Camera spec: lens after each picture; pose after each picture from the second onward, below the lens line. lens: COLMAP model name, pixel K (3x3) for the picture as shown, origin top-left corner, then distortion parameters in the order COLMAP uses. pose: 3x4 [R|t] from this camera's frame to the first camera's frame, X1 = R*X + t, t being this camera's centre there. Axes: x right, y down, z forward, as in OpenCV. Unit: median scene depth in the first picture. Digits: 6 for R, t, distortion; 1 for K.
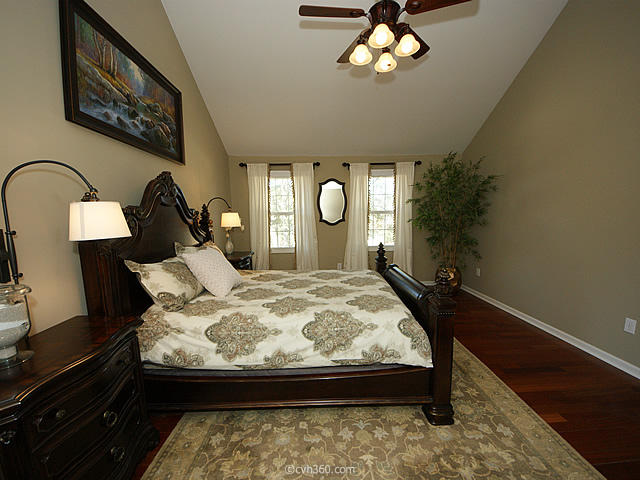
lens RADIAL K [[257.9, 0, 320.7], [0, 257.9, 248.4], [0, 0, 1]] dist [0.059808, -0.039580]
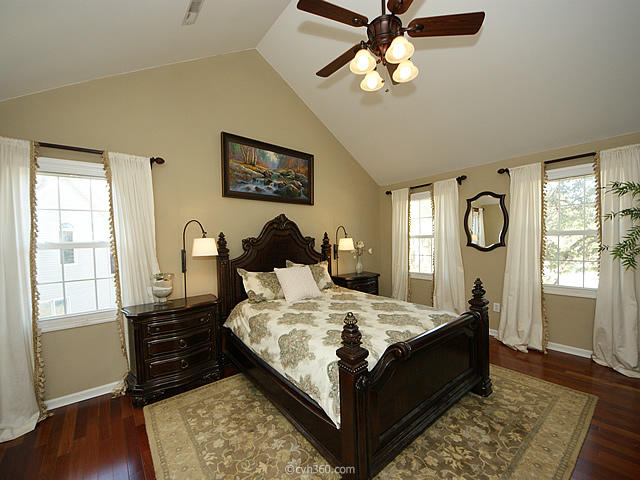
lens RADIAL K [[257.9, 0, 320.7], [0, 257.9, 248.4], [0, 0, 1]] dist [0.059808, -0.039580]
pose [[0.602952, 0.026749, -0.797329, 0.755229], [-0.085545, 0.995843, -0.031282, -0.063953], [0.793178, 0.087069, 0.602733, 0.287232]]
